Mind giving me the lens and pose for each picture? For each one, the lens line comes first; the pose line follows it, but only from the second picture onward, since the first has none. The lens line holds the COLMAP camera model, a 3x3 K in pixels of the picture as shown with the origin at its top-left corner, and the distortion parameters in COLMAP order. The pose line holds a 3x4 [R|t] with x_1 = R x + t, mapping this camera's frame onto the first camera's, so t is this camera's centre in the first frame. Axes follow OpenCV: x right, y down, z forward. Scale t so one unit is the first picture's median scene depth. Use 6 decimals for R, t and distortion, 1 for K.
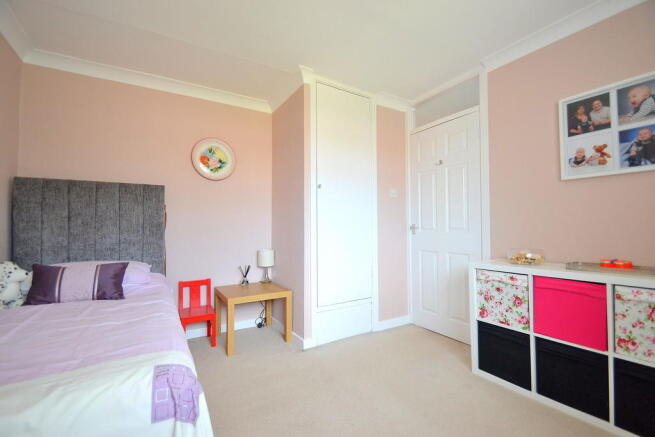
lens RADIAL K [[296.0, 0, 322.6], [0, 296.0, 220.8], [0, 0, 1]] dist [-0.002146, -0.000447]
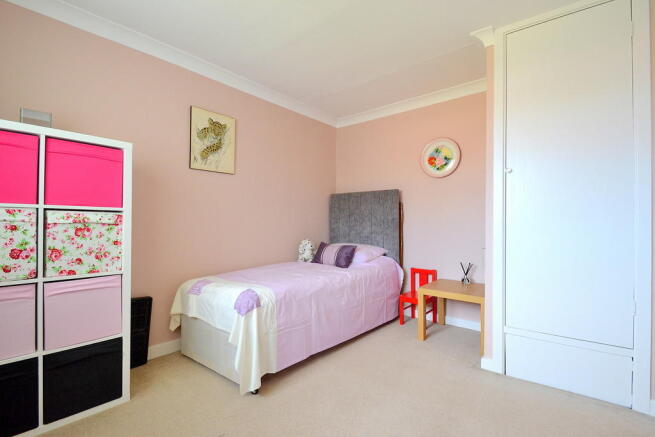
lens RADIAL K [[296.0, 0, 322.6], [0, 296.0, 220.8], [0, 0, 1]] dist [-0.002146, -0.000447]
pose [[0.323894, 0.002991, -0.946089, 0.580353], [0.018880, 0.999775, 0.009624, -0.002355], [0.945905, -0.020980, 0.323764, 0.302967]]
